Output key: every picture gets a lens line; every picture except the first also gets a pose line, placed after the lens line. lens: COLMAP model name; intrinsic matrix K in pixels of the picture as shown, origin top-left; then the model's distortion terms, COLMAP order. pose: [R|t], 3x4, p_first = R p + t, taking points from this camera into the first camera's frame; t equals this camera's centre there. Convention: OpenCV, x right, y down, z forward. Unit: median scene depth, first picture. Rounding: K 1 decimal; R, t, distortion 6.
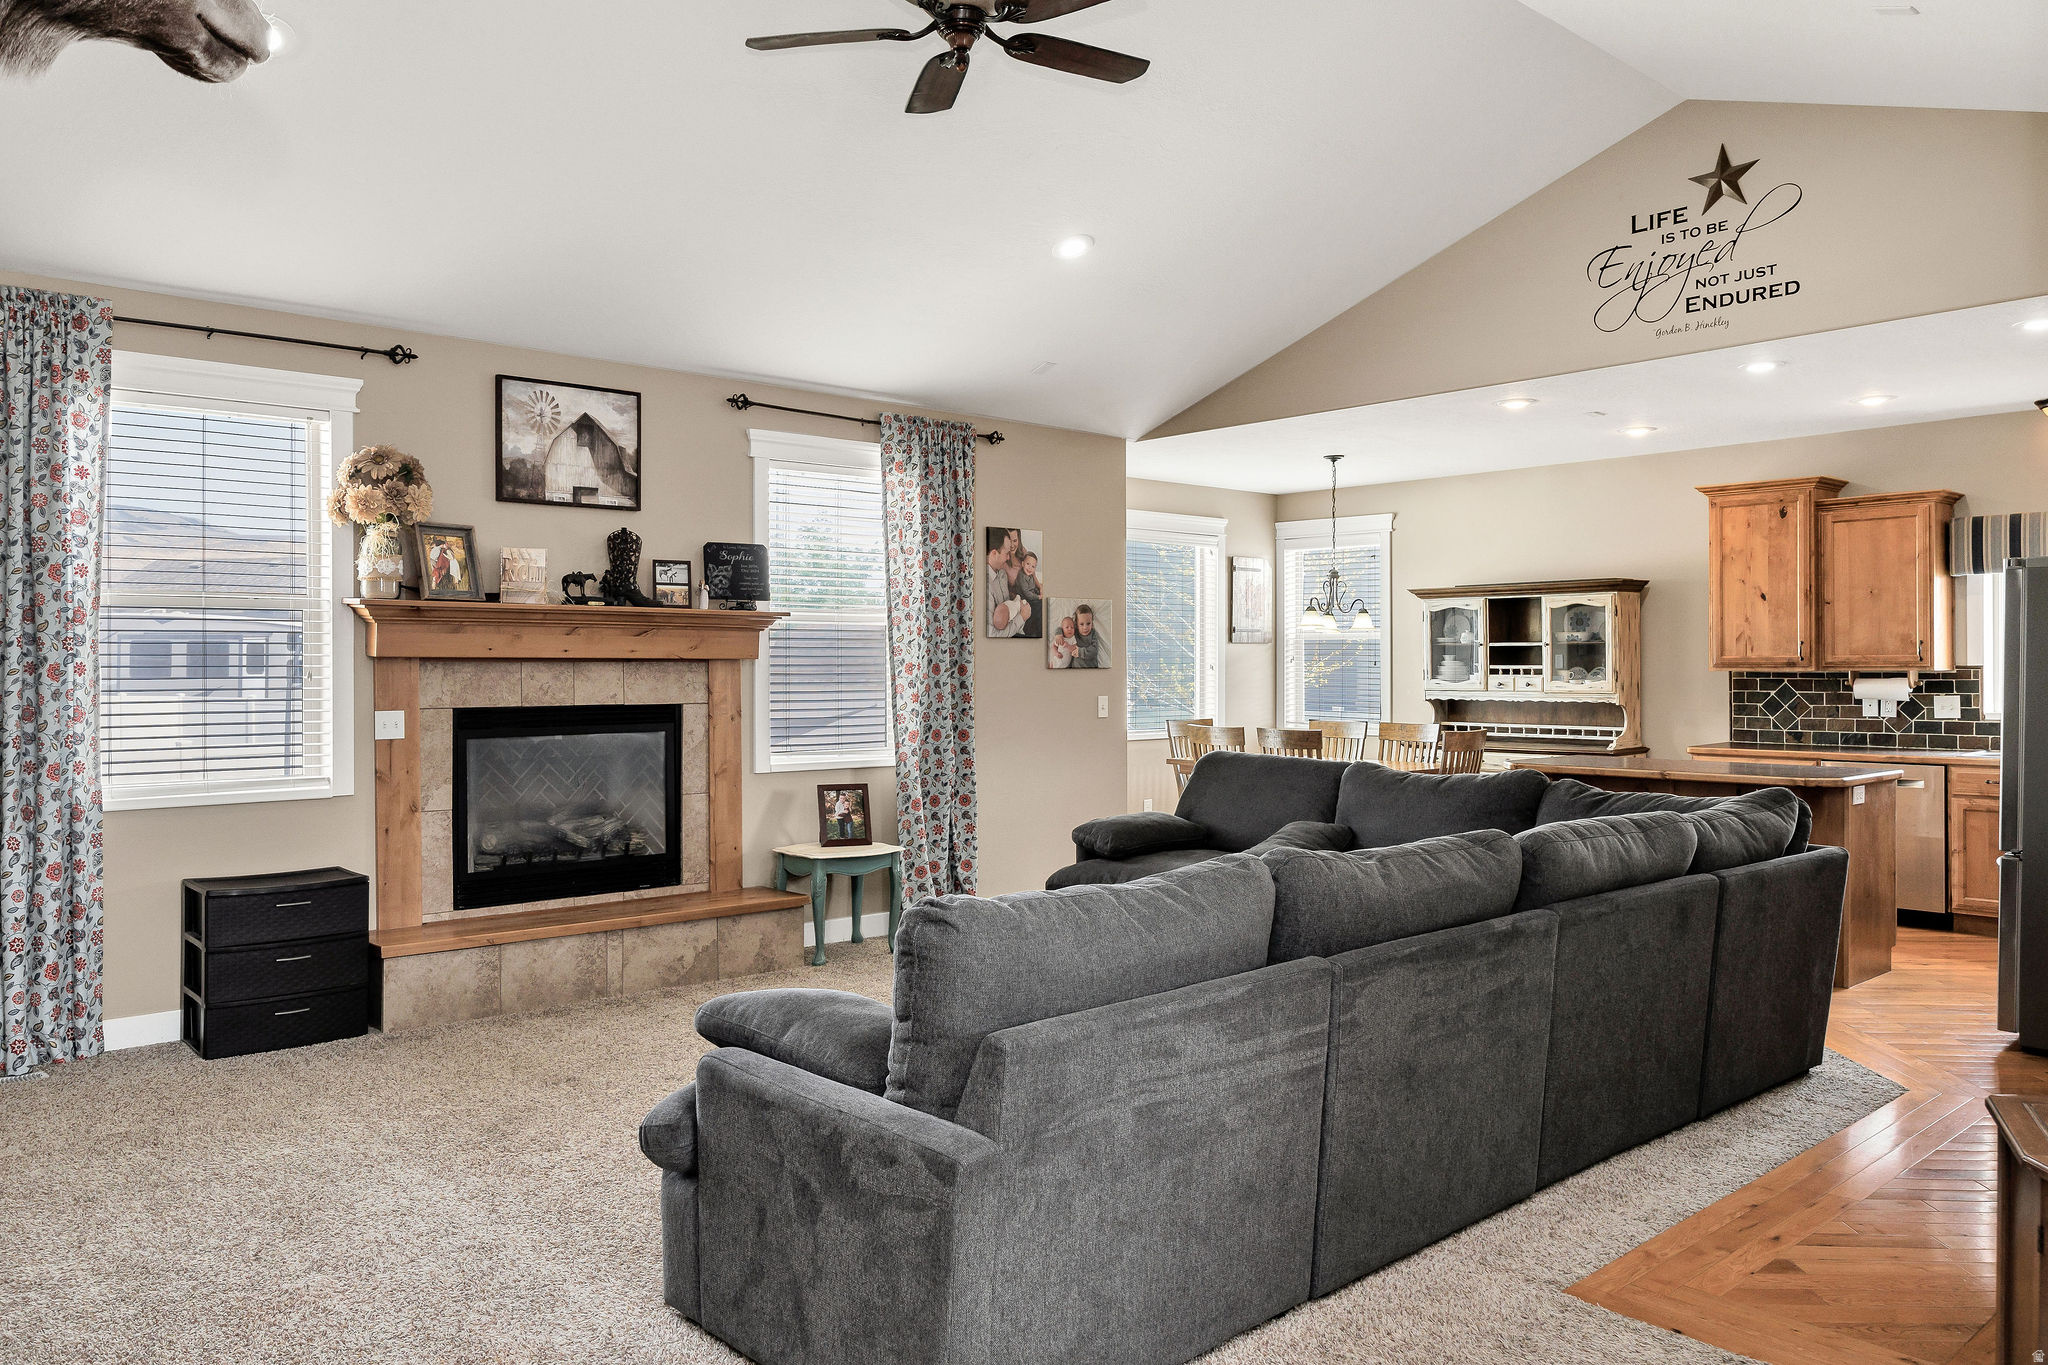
lens RADIAL K [[1481.6, 0, 1025.8], [0, 1481.6, 678.3], [0, 0, 1]] dist [-0.000978, -0.000795]
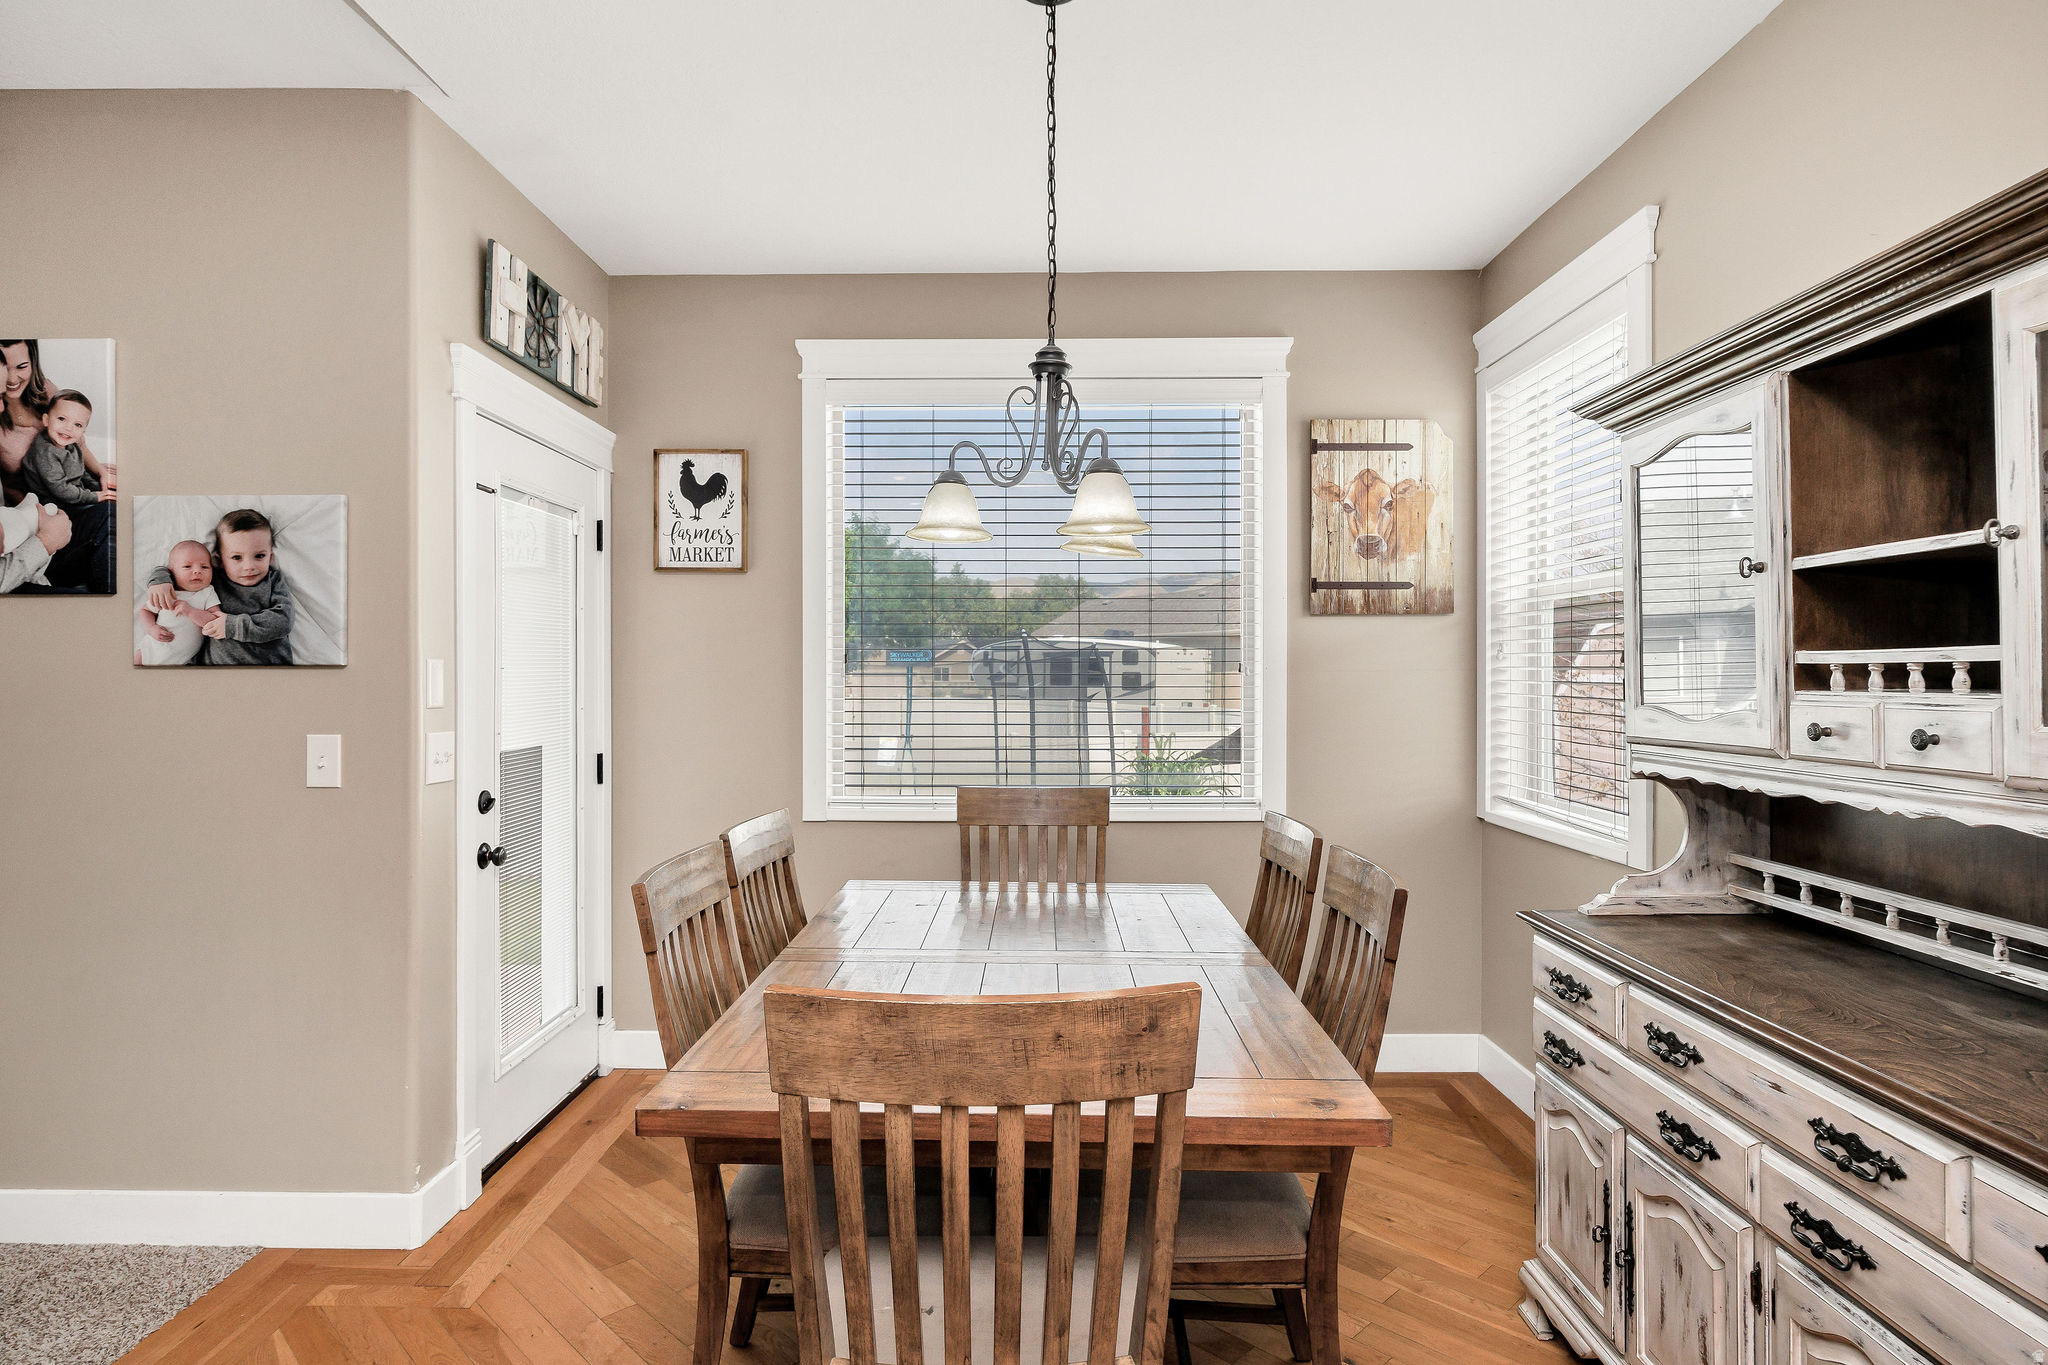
lens RADIAL K [[1122.5, 0, 1021.8], [0, 1122.5, 669.7], [0, 0, 1]] dist [-0.000977, -0.000400]
pose [[0.730316, -0.003452, -0.683101, 0.404540], [-0.006351, 0.999910, -0.011843, -0.003233], [0.683080, 0.012987, 0.730228, 0.915943]]
